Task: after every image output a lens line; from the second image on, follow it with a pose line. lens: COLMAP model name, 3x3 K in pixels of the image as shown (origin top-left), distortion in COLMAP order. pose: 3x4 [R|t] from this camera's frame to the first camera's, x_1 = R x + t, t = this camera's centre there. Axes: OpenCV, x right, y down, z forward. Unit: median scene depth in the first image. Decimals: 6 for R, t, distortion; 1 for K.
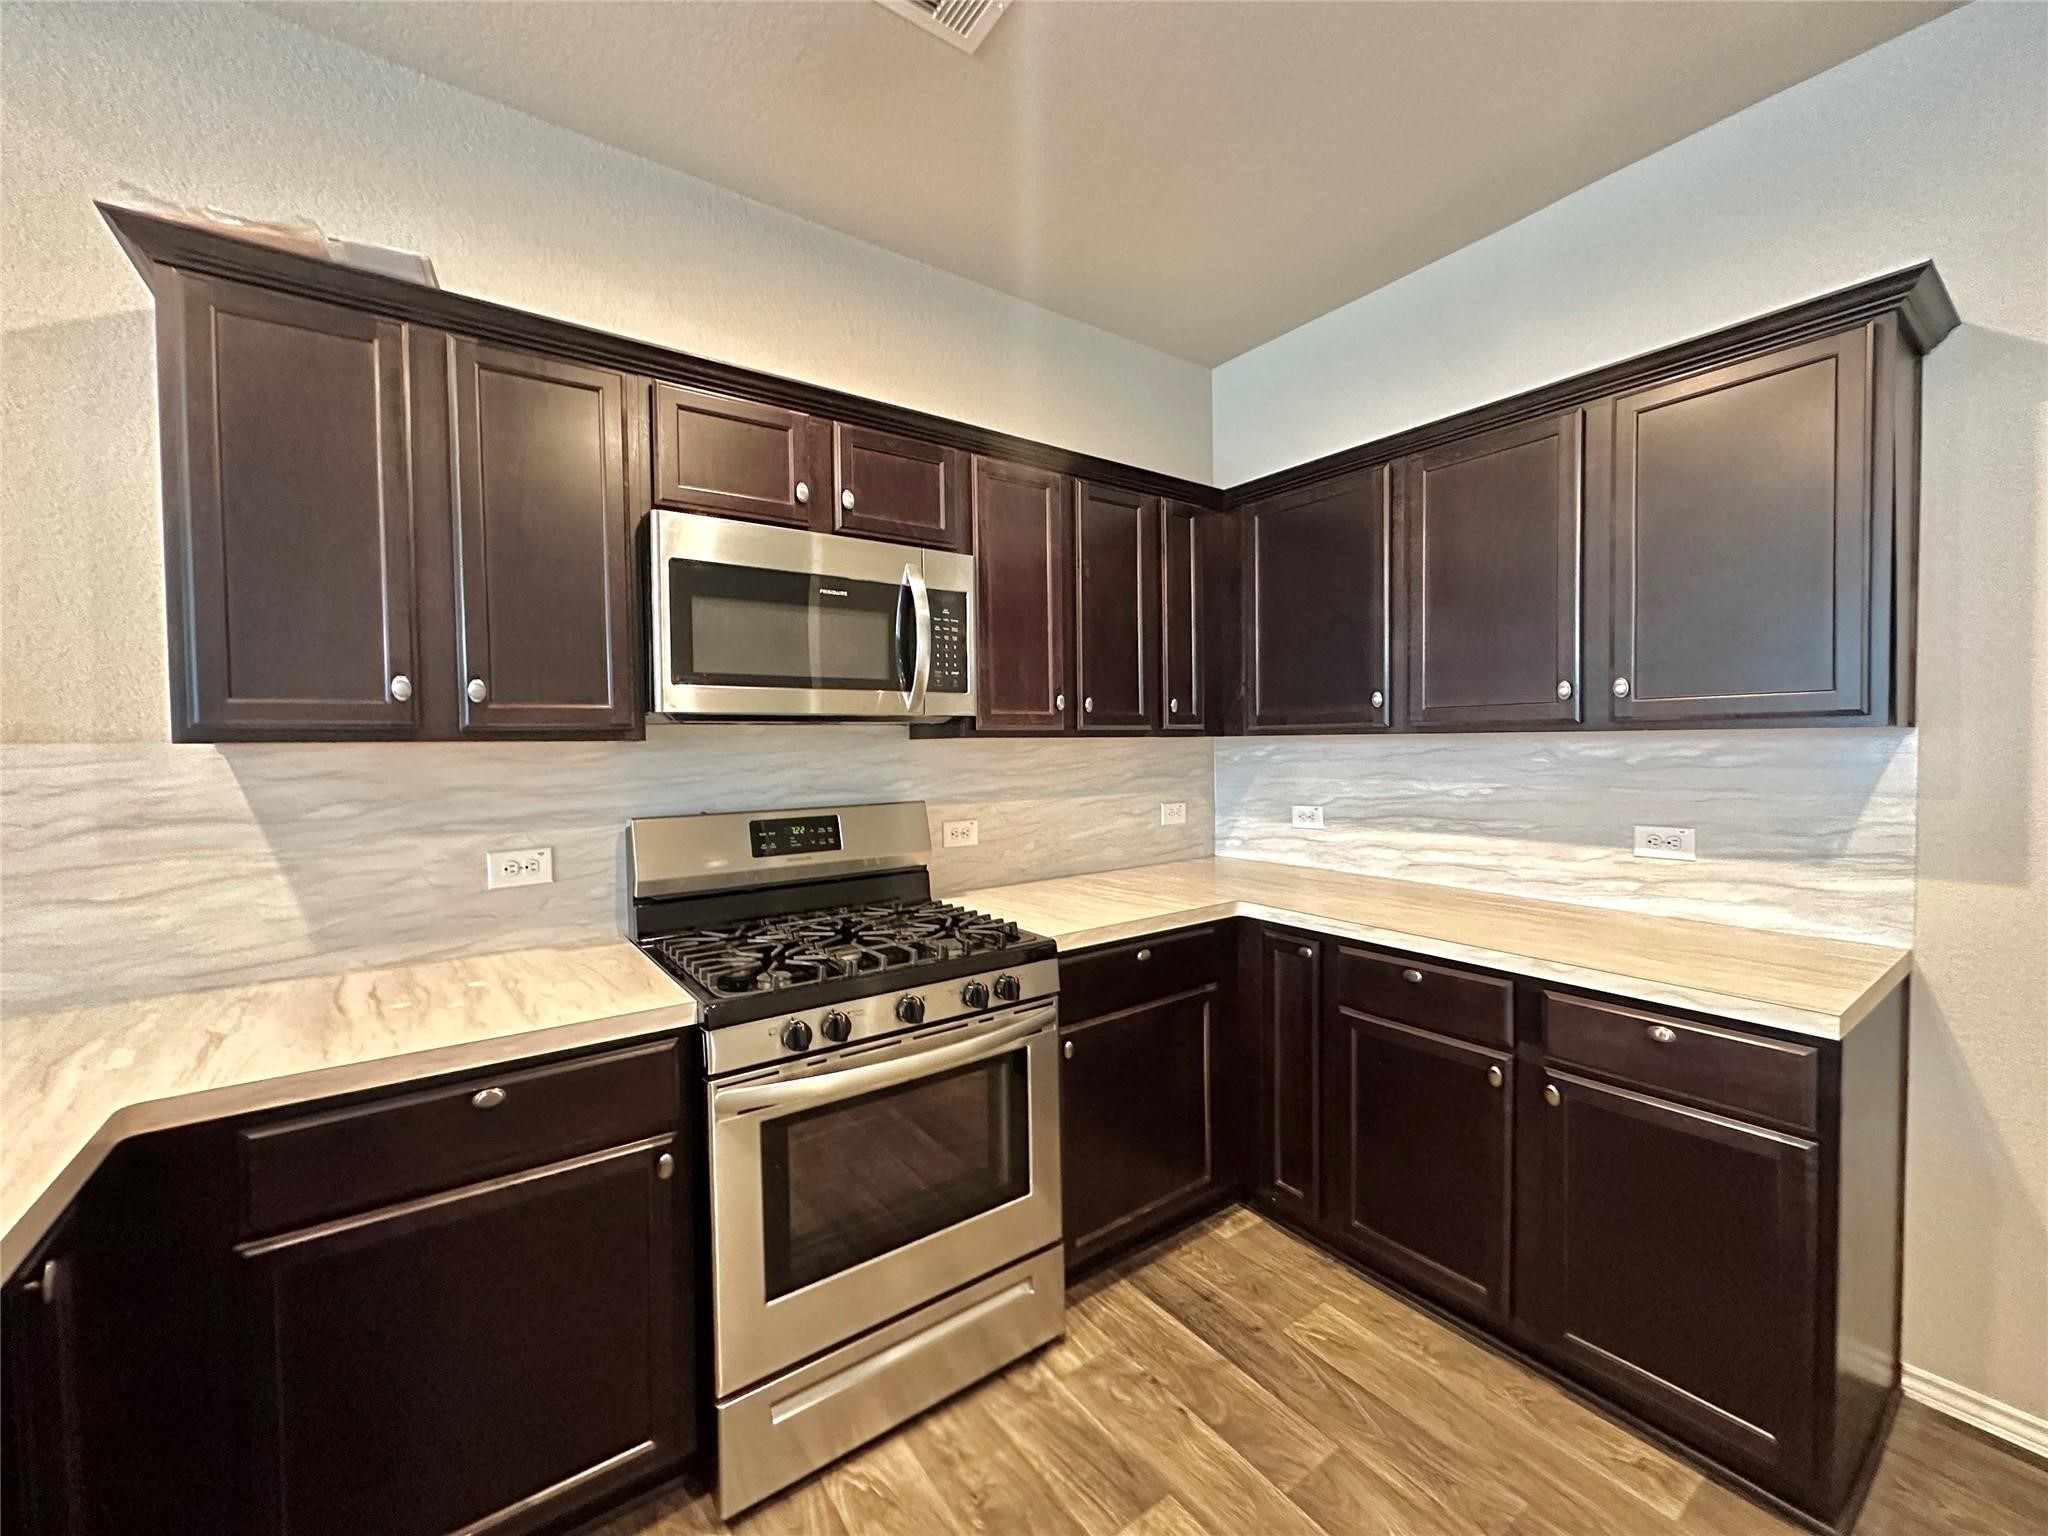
lens RADIAL K [[812.6, 0, 1024.0], [0, 812.6, 768.0], [0, 0, 1]] dist [-0.002868, -0.000296]
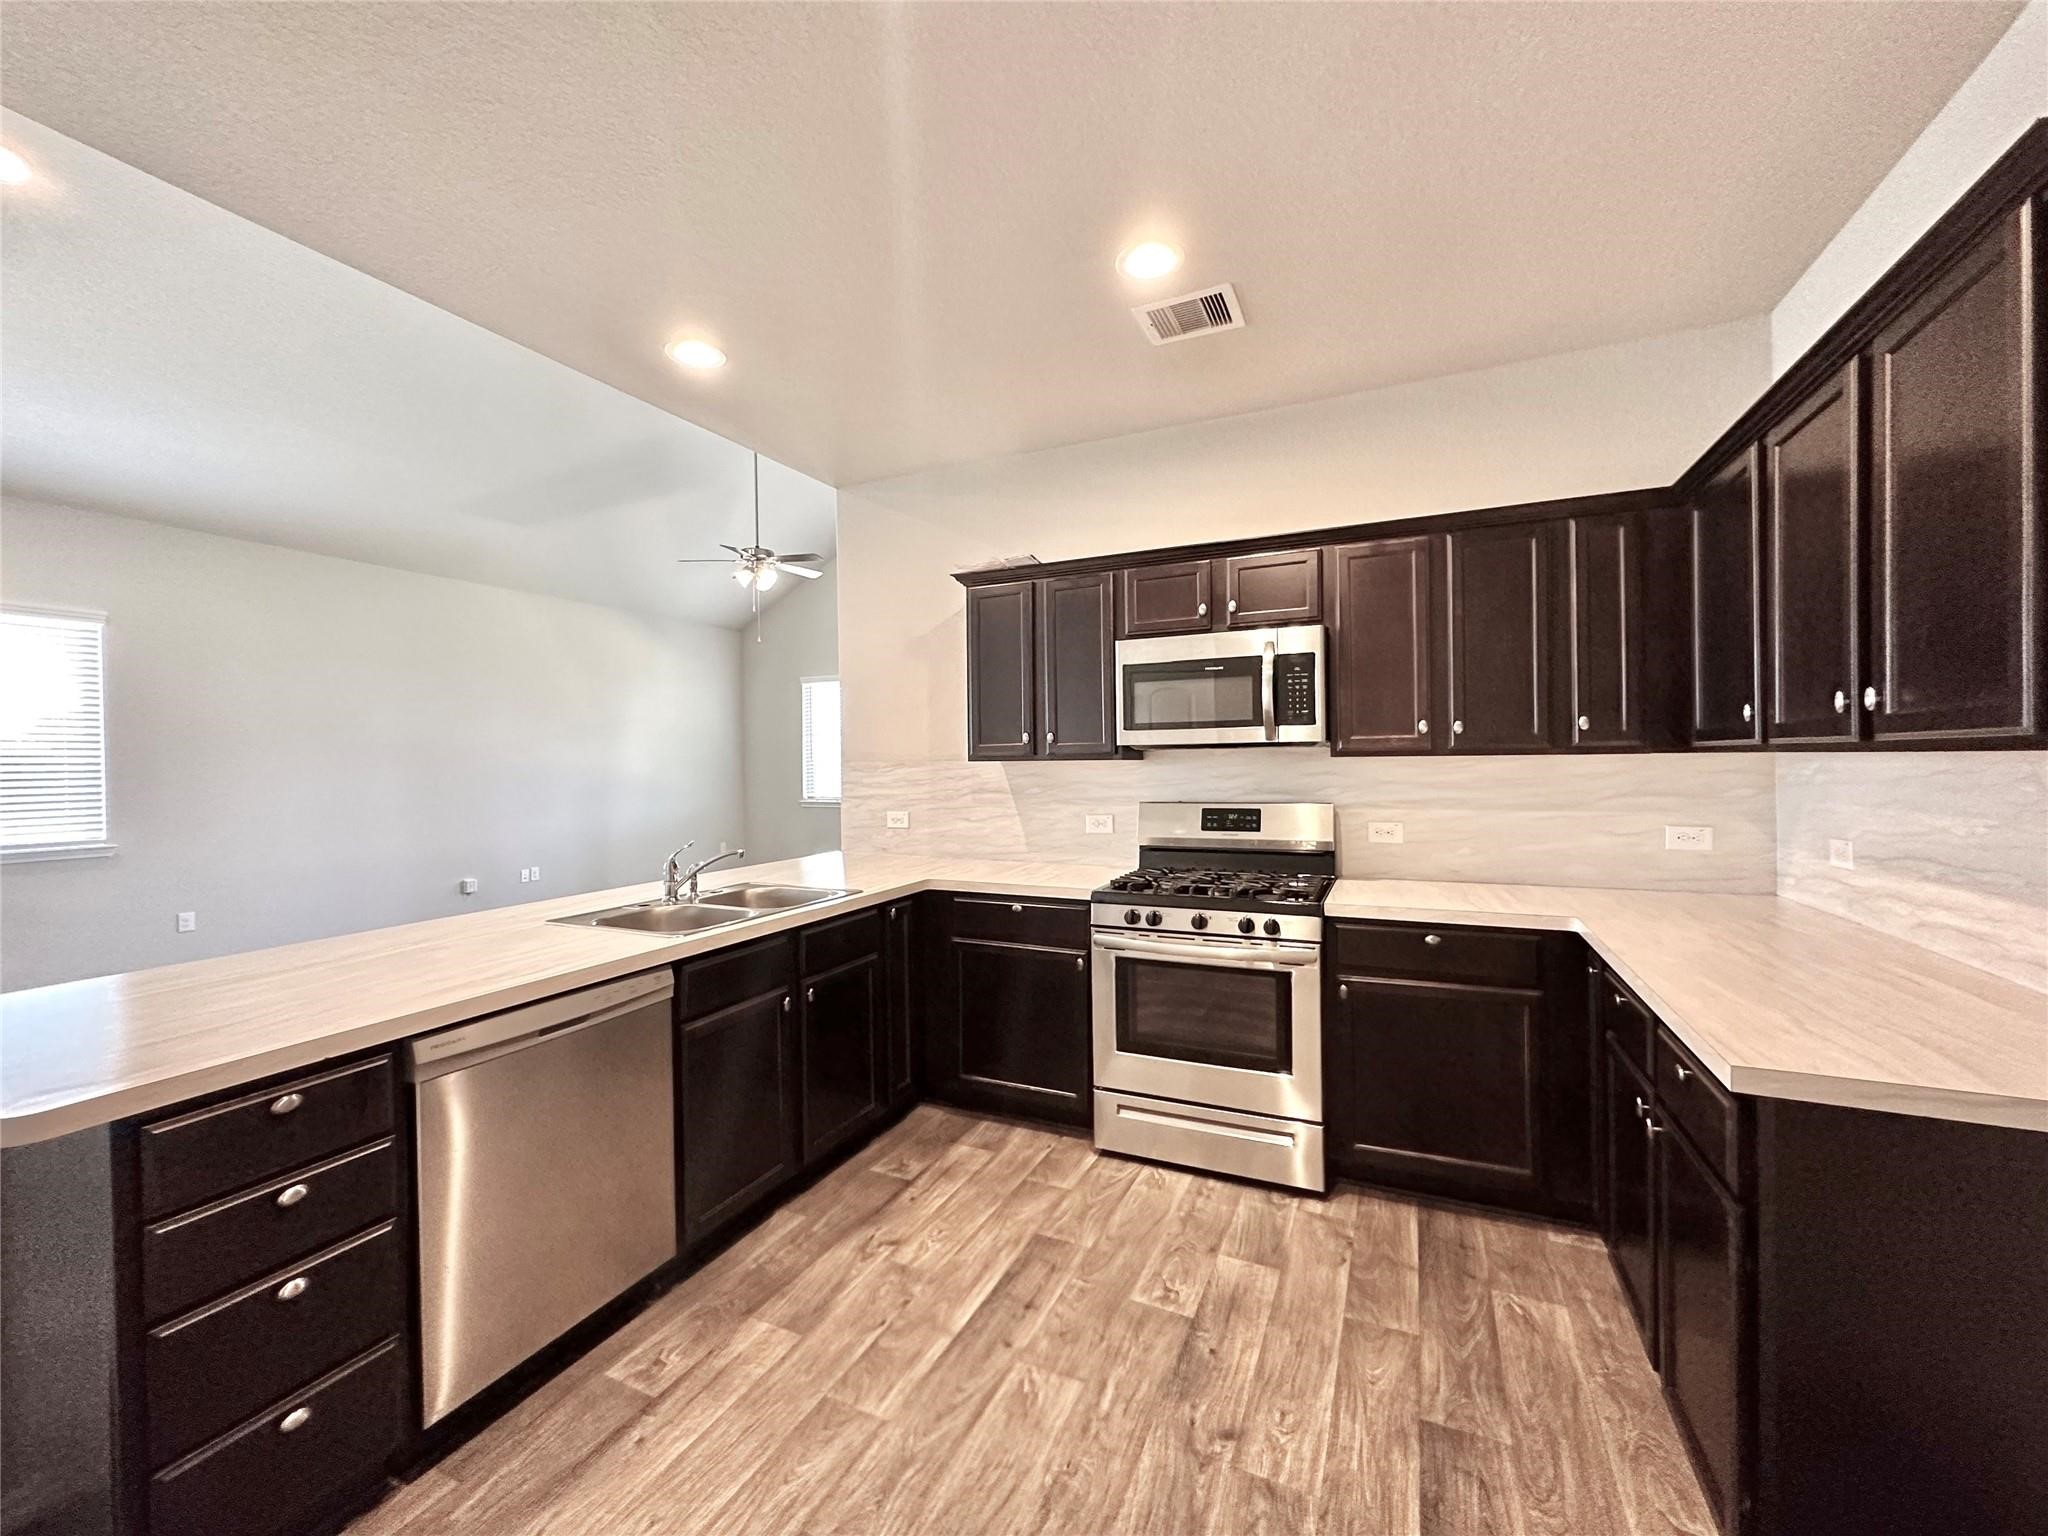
lens RADIAL K [[812.6, 0, 1024.0], [0, 812.6, 768.0], [0, 0, 1]] dist [-0.002868, -0.000296]
pose [[0.491122, 0.013666, -0.870984, 0.986034], [-0.020981, 0.999772, 0.003856, -0.015010], [0.870838, 0.016381, 0.491297, -0.123016]]
